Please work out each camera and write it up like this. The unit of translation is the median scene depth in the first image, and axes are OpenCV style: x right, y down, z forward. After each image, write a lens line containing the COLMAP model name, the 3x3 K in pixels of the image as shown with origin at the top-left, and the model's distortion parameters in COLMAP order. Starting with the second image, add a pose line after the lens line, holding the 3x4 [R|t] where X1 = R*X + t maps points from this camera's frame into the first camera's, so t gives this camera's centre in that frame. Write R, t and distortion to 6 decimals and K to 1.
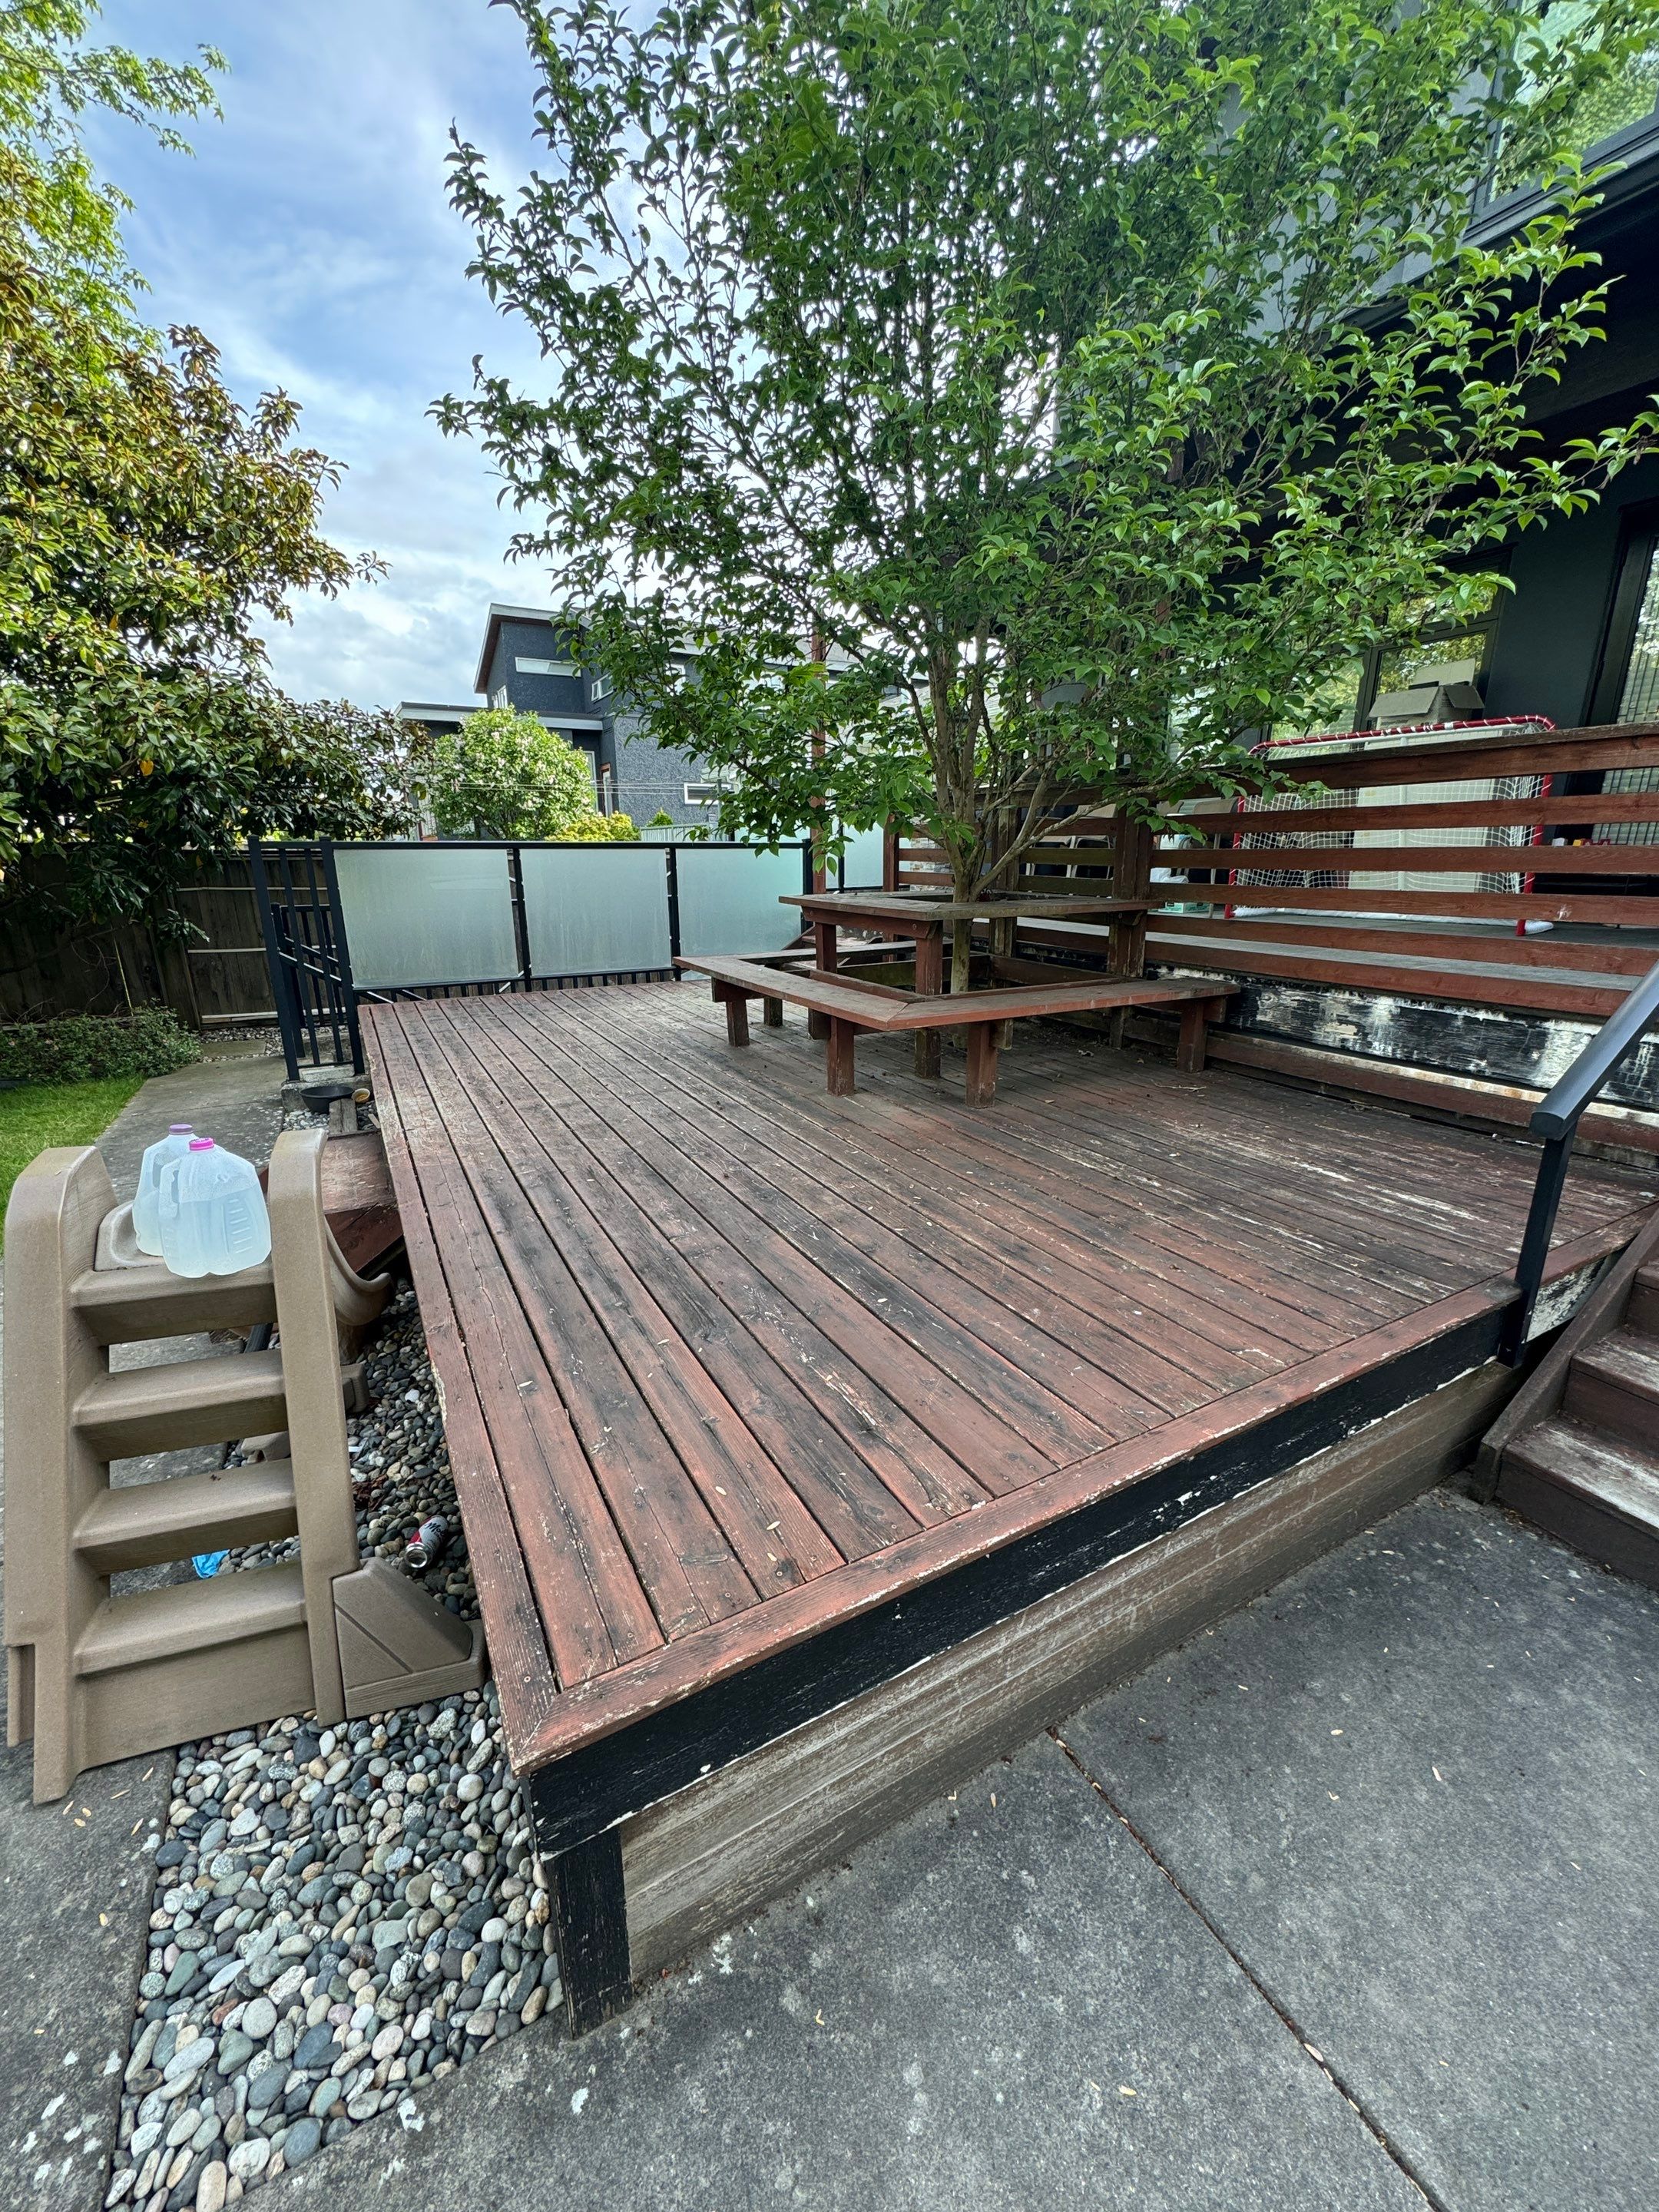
lens RADIAL K [[873.8, 0, 846.1], [0, 873.8, 1109.4], [0, 0, 1]] dist [-0.013295, 0.003022]
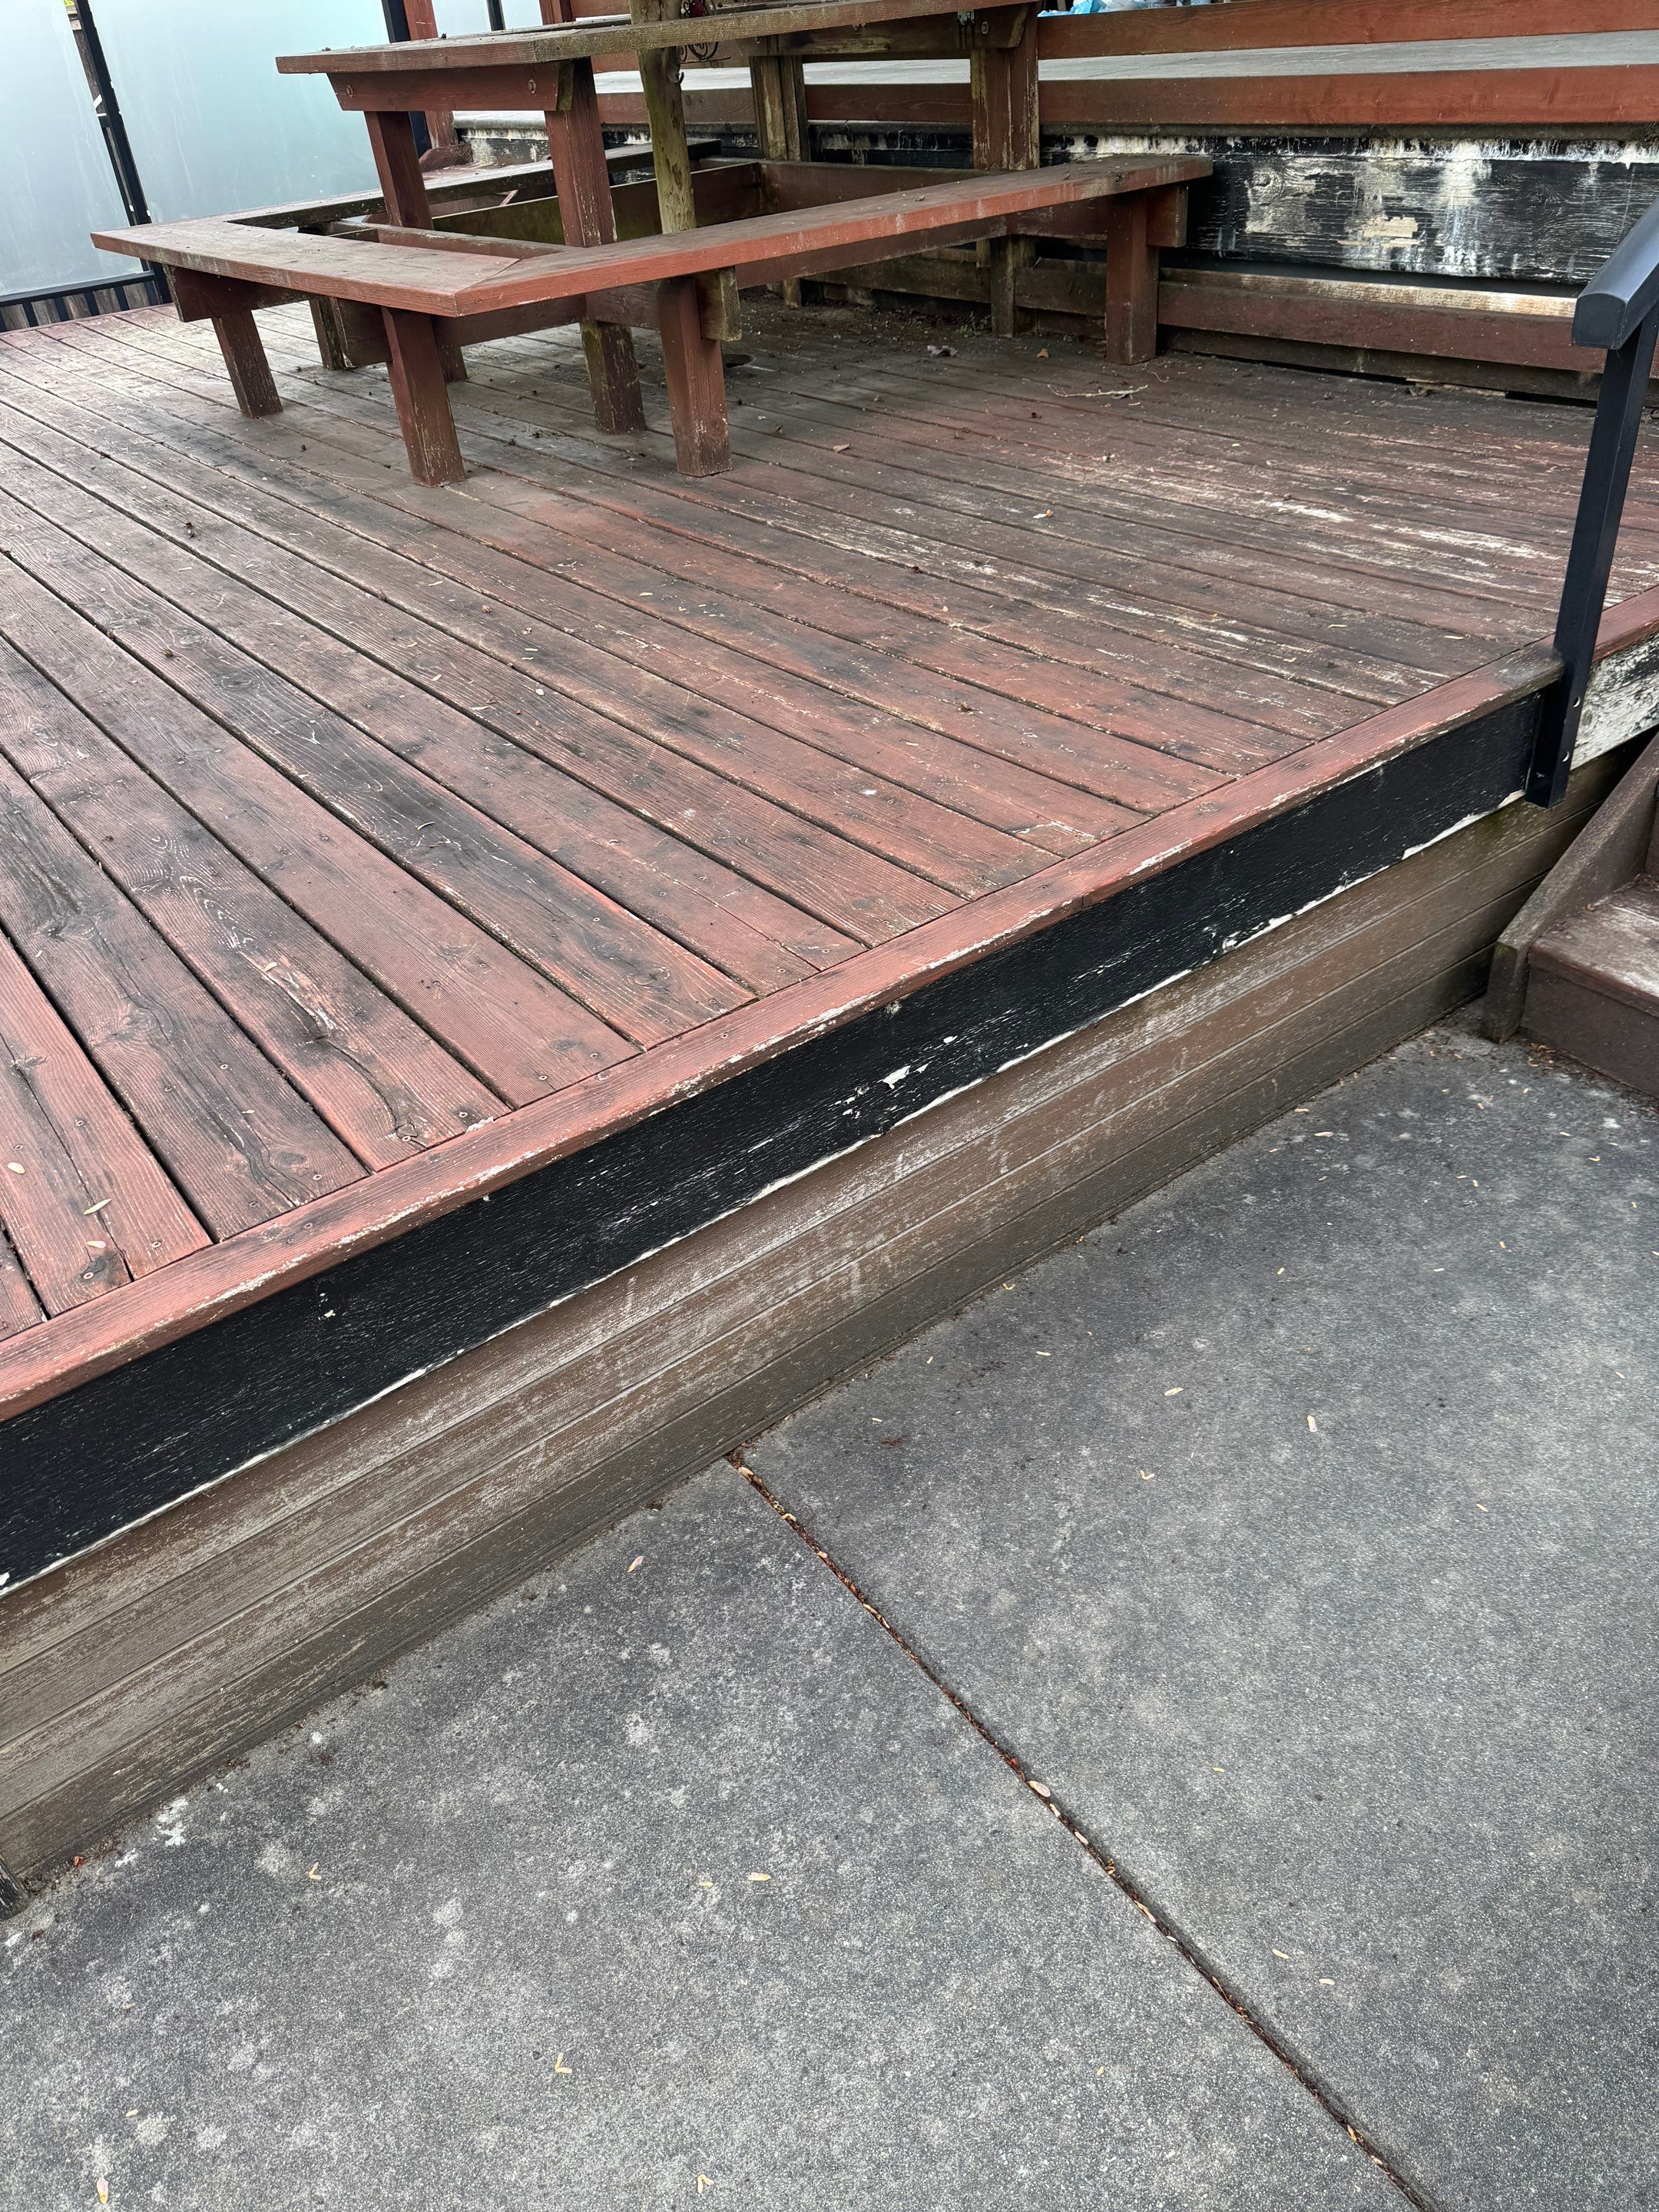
lens RADIAL K [[1545.5, 0, 817.7], [0, 1545.5, 1108.6], [0, 0, 1]] dist [0.035070, -0.048806]
pose [[0.988060, -0.141781, 0.060288, 0.247689], [0.113509, 0.934499, 0.337384, 0.101840], [-0.104174, -0.326513, 0.939435, 0.023327]]
